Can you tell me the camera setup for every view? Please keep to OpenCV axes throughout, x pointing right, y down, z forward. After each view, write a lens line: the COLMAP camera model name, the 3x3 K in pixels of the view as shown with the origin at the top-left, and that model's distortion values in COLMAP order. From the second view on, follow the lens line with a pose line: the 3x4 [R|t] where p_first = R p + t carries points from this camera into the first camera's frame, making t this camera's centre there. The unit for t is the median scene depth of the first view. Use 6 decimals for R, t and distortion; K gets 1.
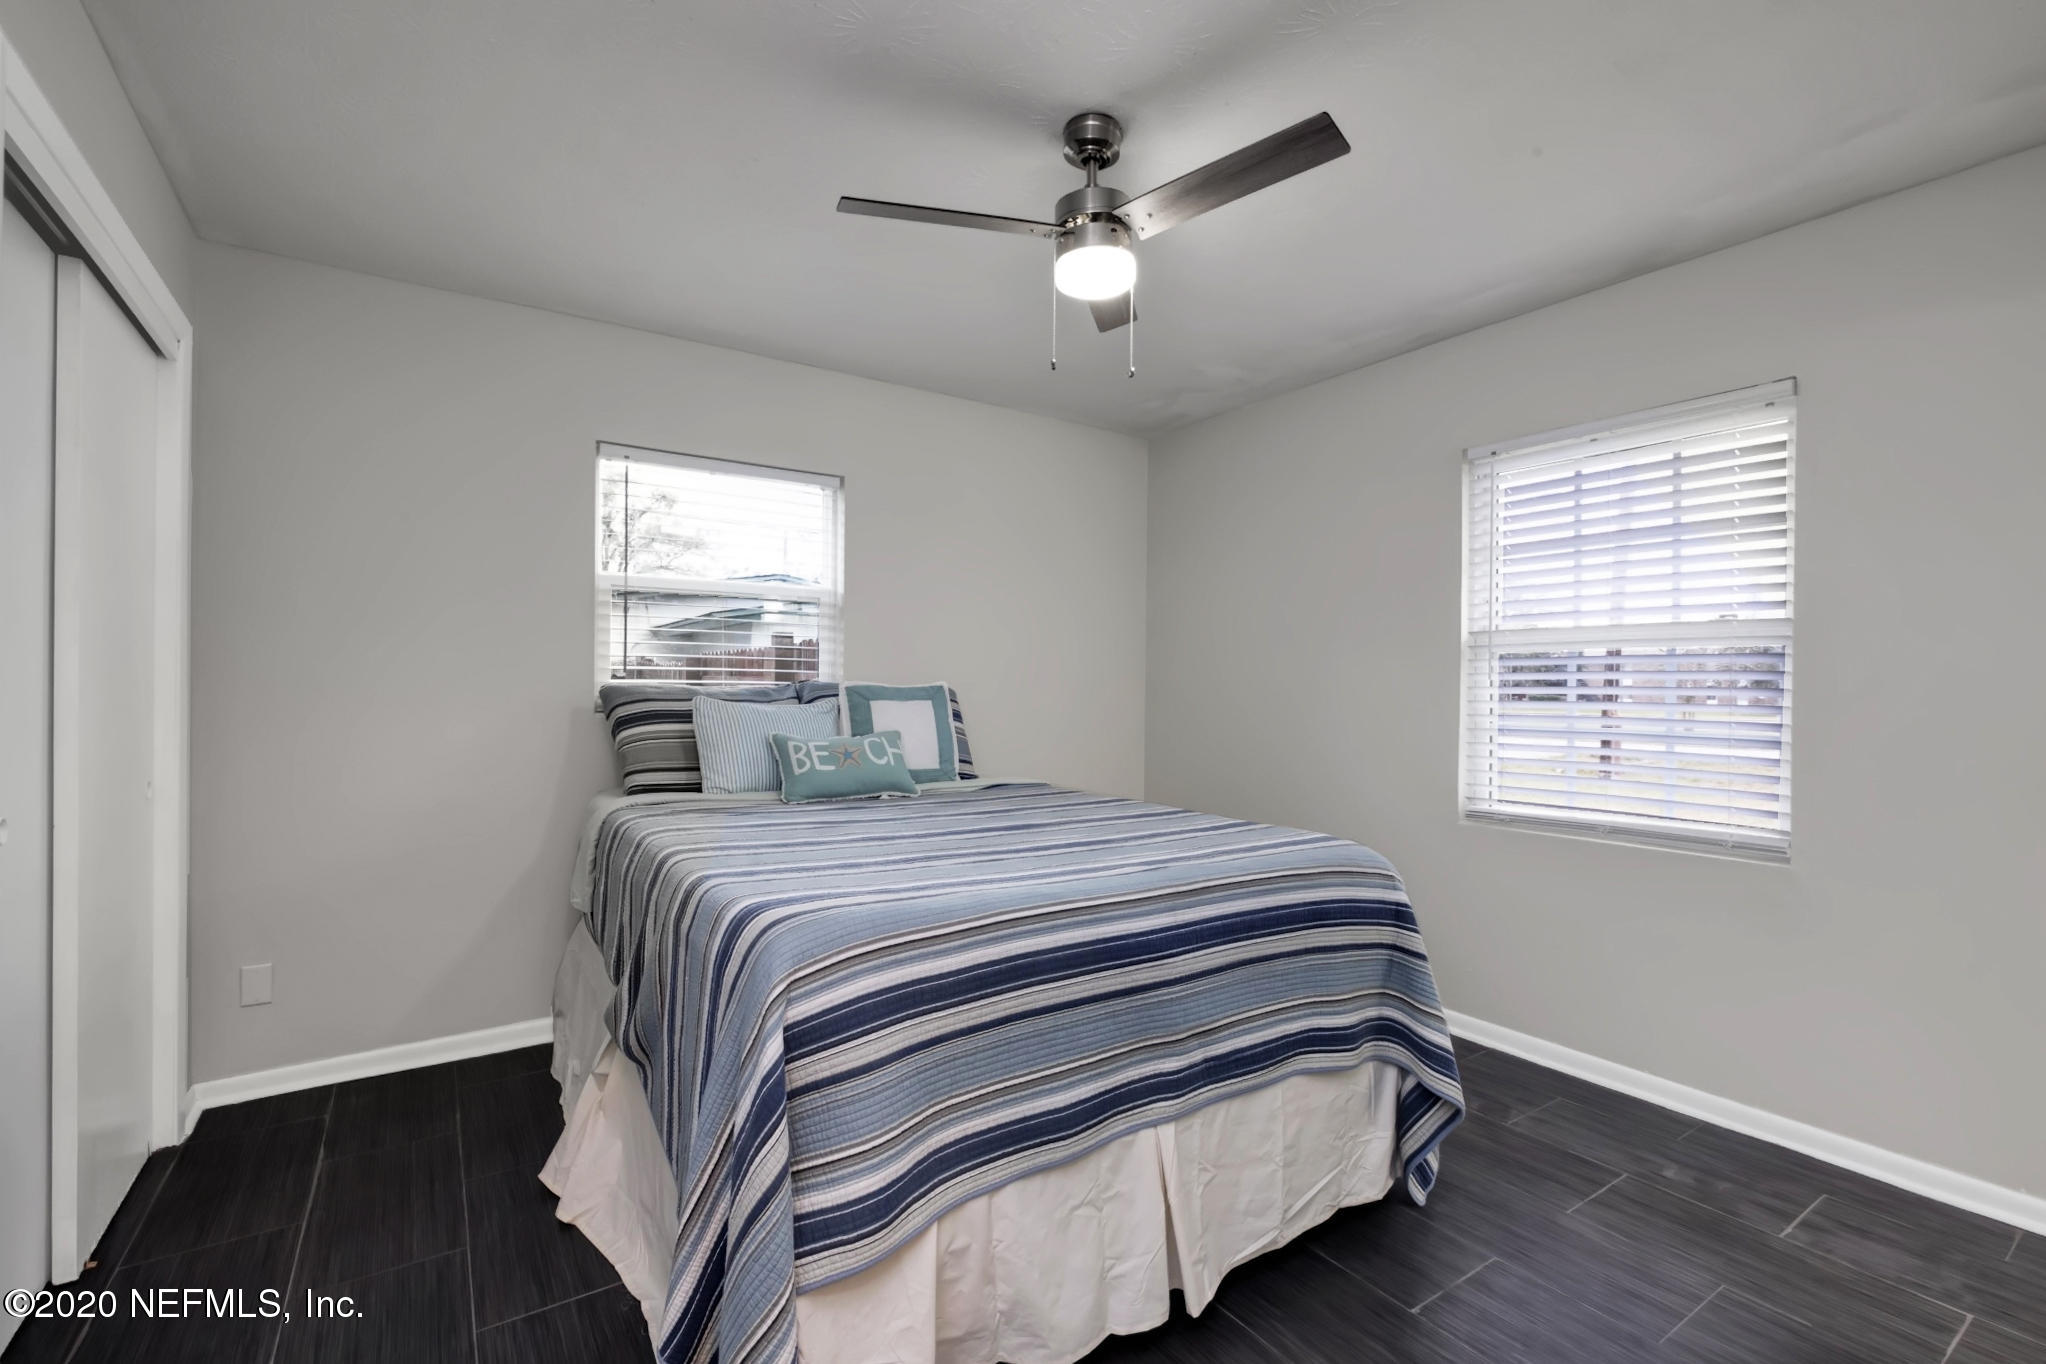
lens RADIAL K [[889.1, 0, 1023.2], [0, 889.1, 689.7], [0, 0, 1]] dist [-0.006054, 0.000022]
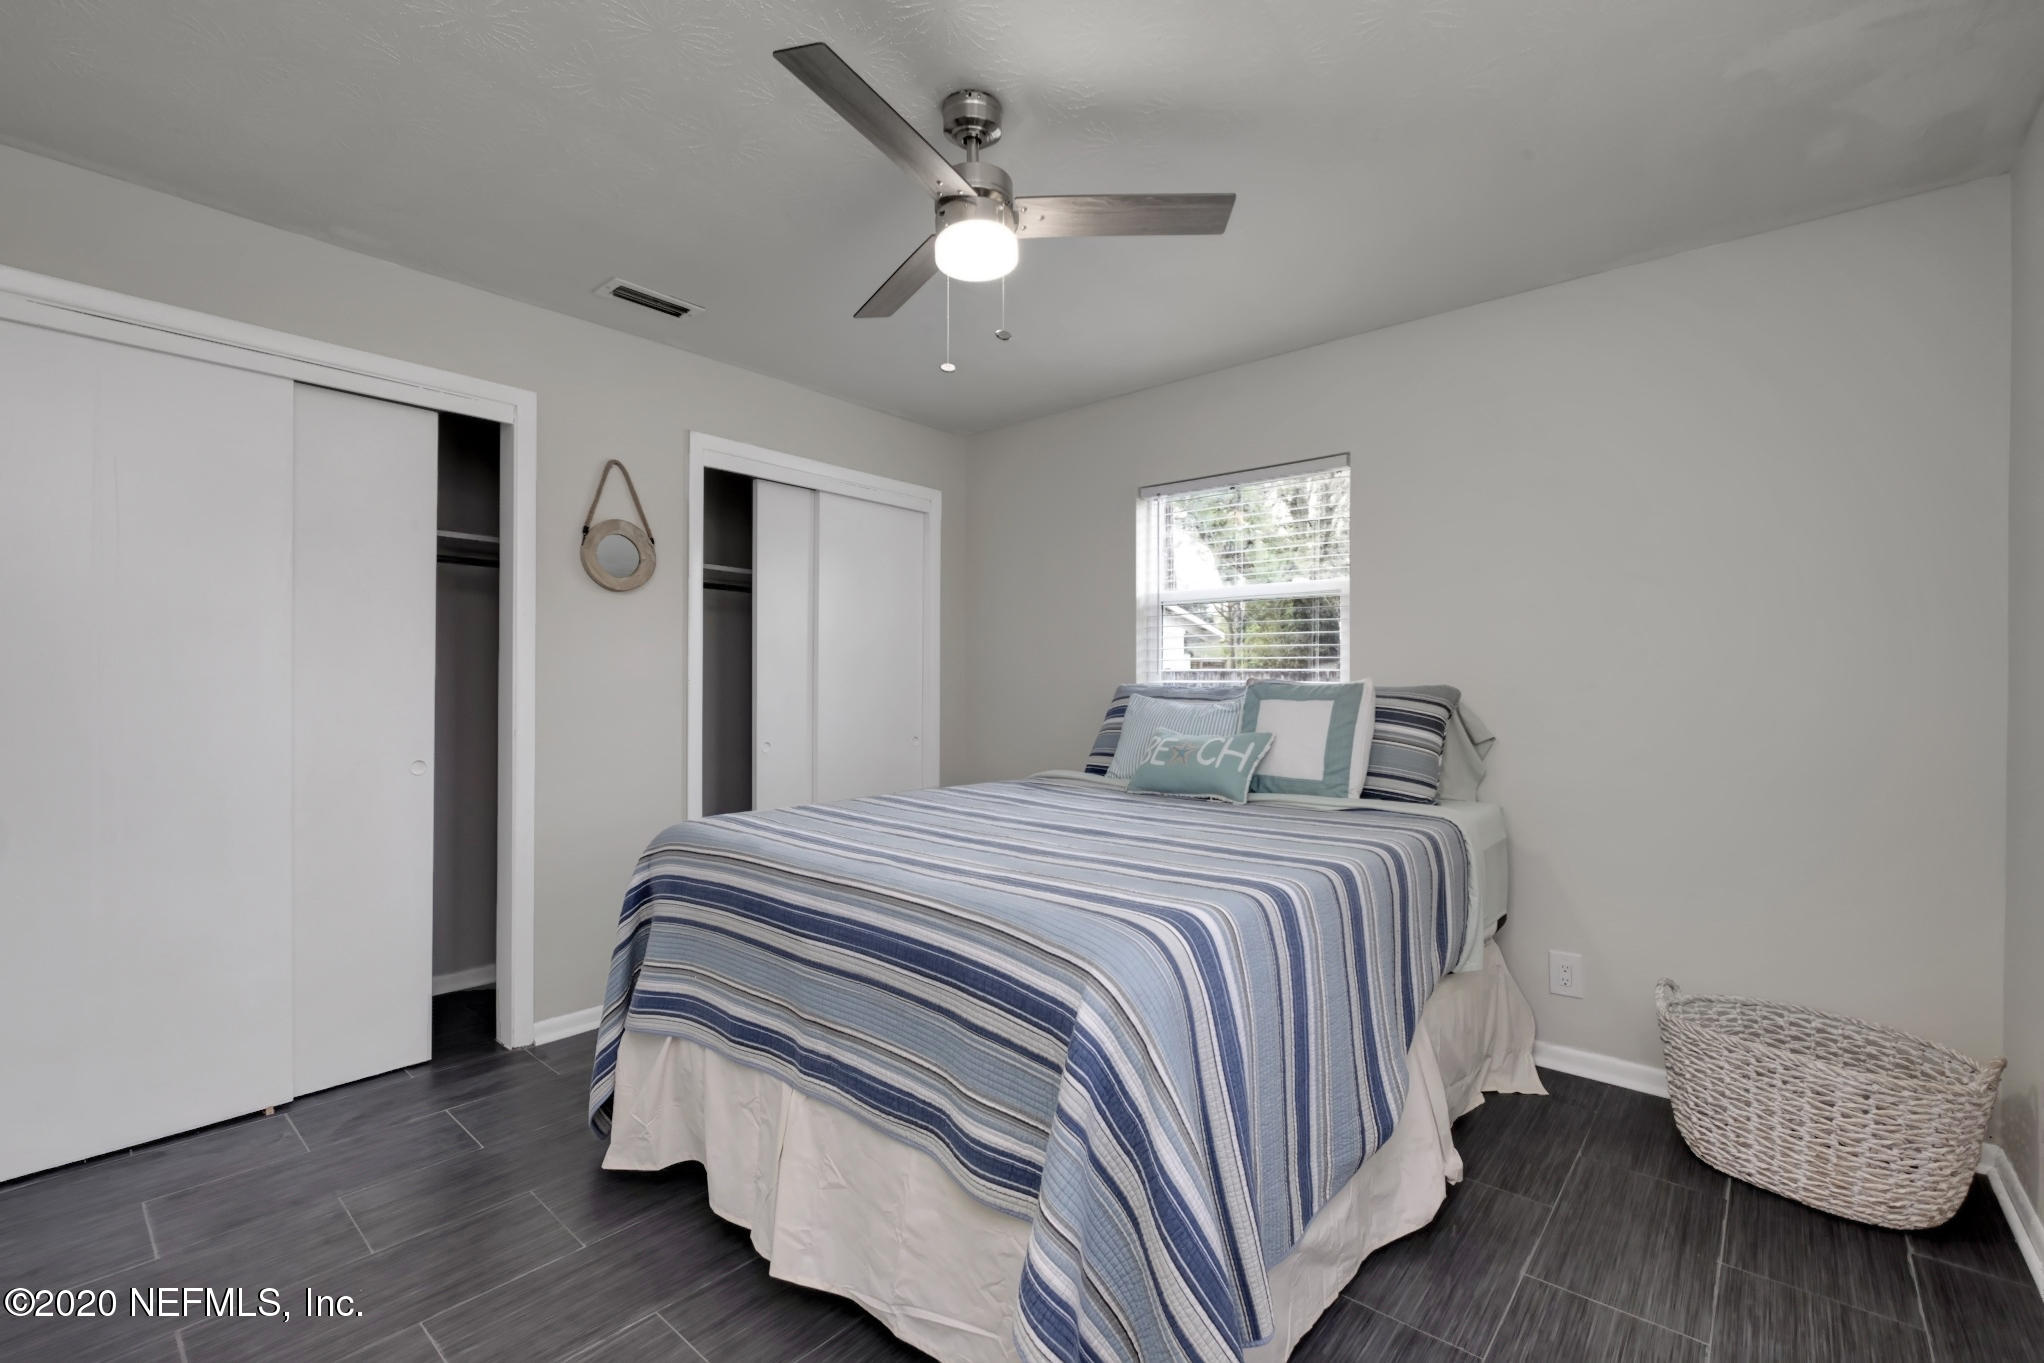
lens RADIAL K [[888.2, 0, 1022.2], [0, 888.2, 689.2], [0, 0, 1]] dist [-0.006054, 0.000022]
pose [[0.268218, -0.003101, -0.963353, 1.144782], [-0.003068, 0.999987, -0.004073, 0.010482], [0.963353, 0.004048, 0.268205, 0.885727]]
